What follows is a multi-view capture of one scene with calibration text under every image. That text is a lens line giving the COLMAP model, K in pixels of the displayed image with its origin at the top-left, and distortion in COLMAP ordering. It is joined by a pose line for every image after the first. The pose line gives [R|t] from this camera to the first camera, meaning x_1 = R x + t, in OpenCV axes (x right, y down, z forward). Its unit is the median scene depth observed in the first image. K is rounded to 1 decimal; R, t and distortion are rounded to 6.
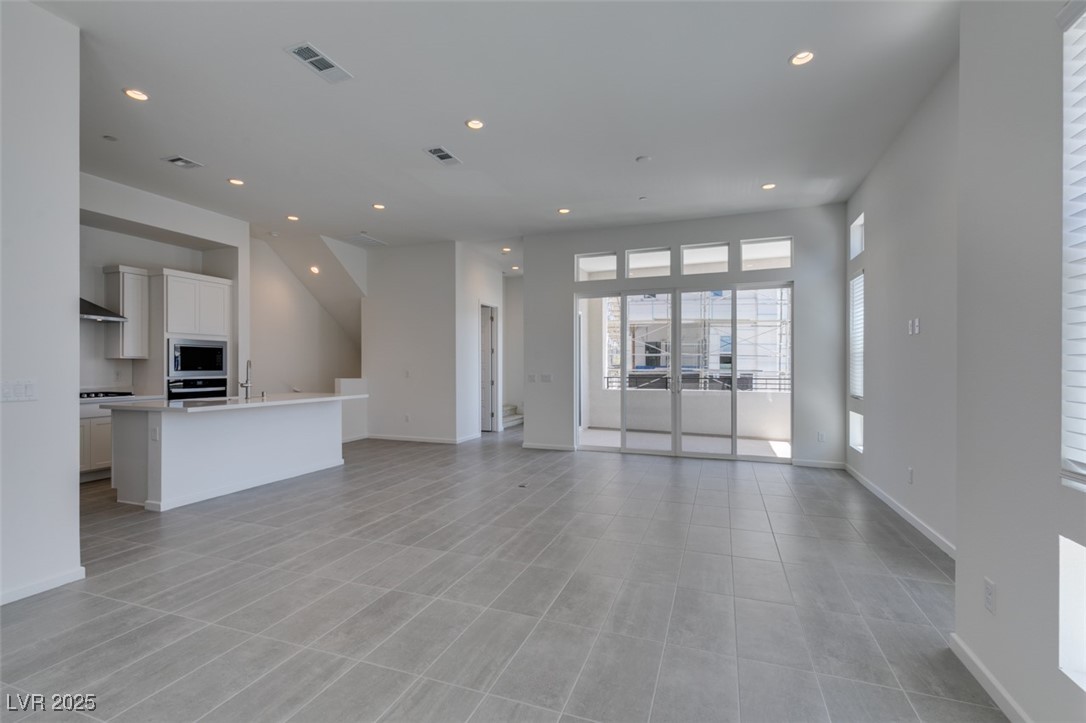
lens RADIAL K [[485.4, 0, 541.6], [0, 485.4, 367.3], [0, 0, 1]] dist [0.006743, -0.000930]
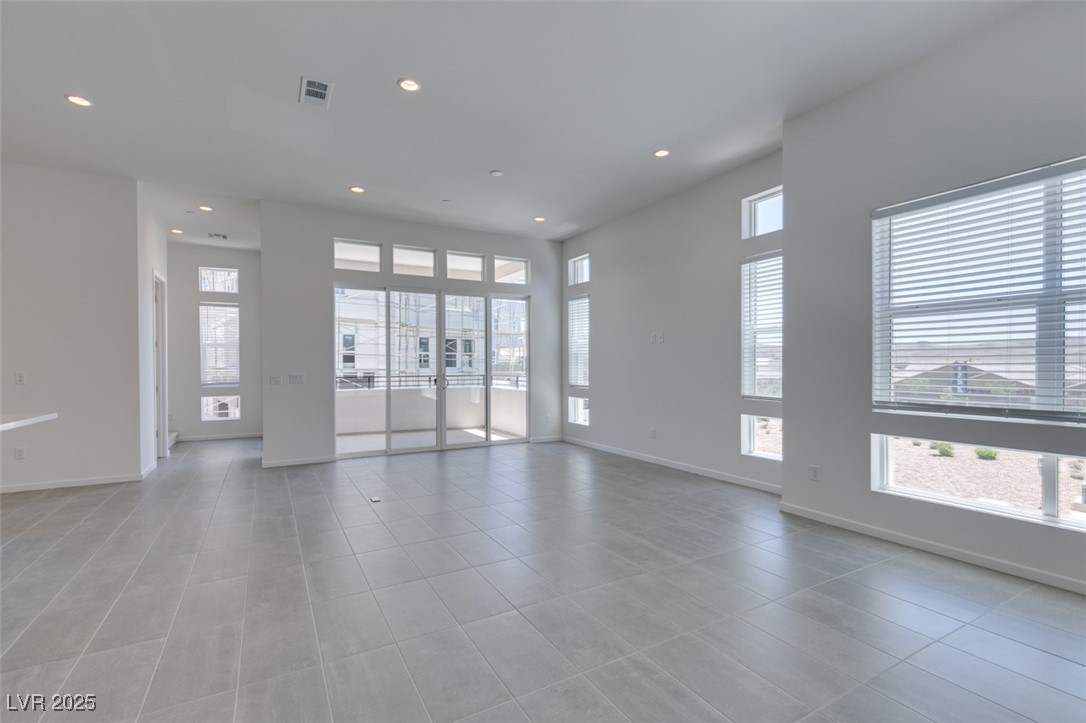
lens RADIAL K [[490.5, 0, 540.0], [0, 490.5, 364.1], [0, 0, 1]] dist [0.007065, -0.000722]
pose [[0.649042, -0.002432, 0.760749, -0.395355], [0.006510, 0.999976, -0.002357, 0.001606], [-0.760725, 0.006482, 0.649042, 0.150070]]
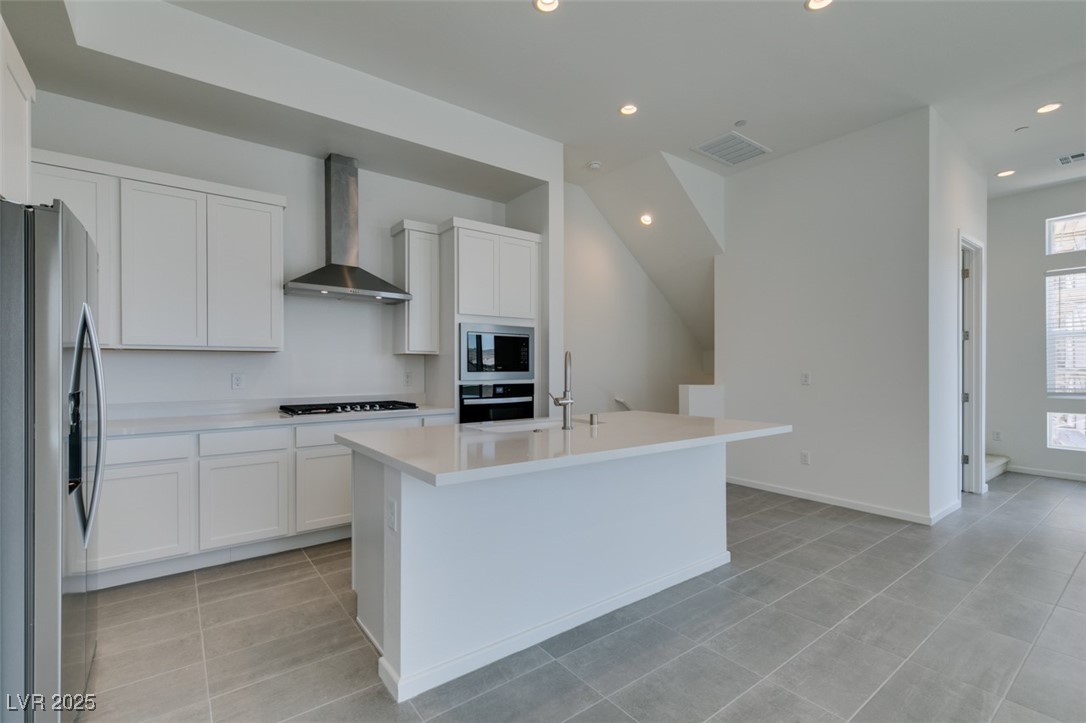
lens RADIAL K [[485.9, 0, 540.8], [0, 485.9, 371.0], [0, 0, 1]] dist [0.005727, -0.000013]
pose [[0.842855, 0.003210, -0.538132, -0.282799], [-0.000548, 0.999987, 0.005108, 0.002327], [0.538141, -0.004011, 0.842845, 0.447360]]
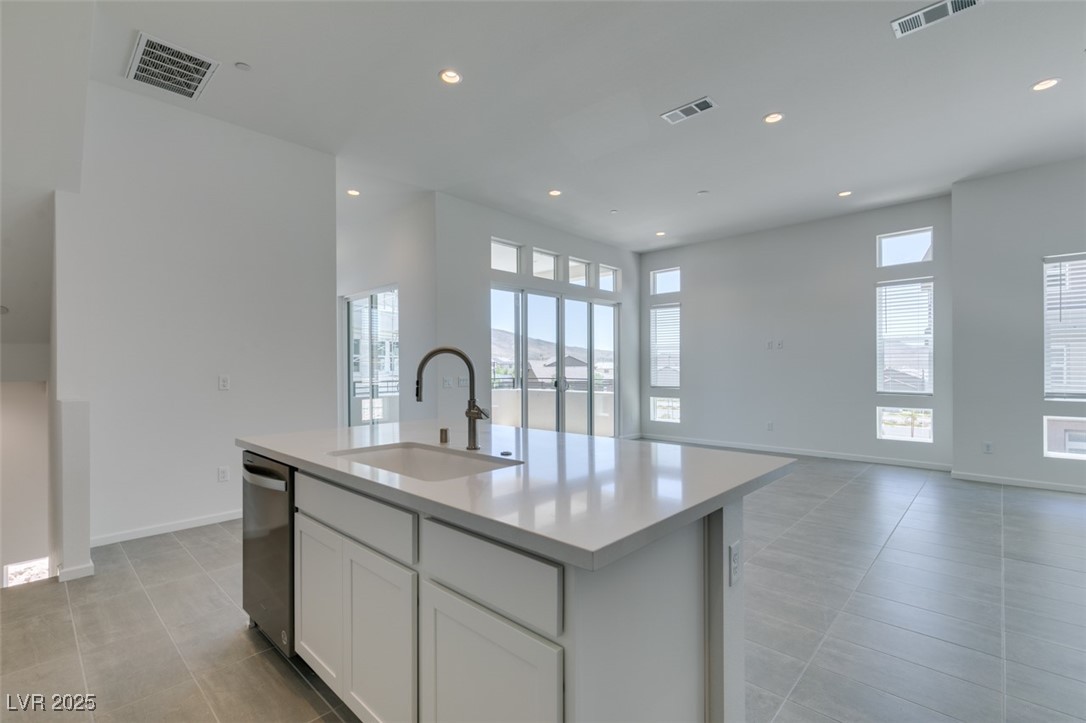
lens RADIAL K [[485.4, 0, 541.6], [0, 485.4, 367.3], [0, 0, 1]] dist [0.006743, -0.000930]
pose [[0.389484, -0.000837, 0.921033, -0.733847], [0.006551, 0.999977, -0.001862, 0.000274], [-0.921010, 0.006759, 0.389481, 0.630875]]
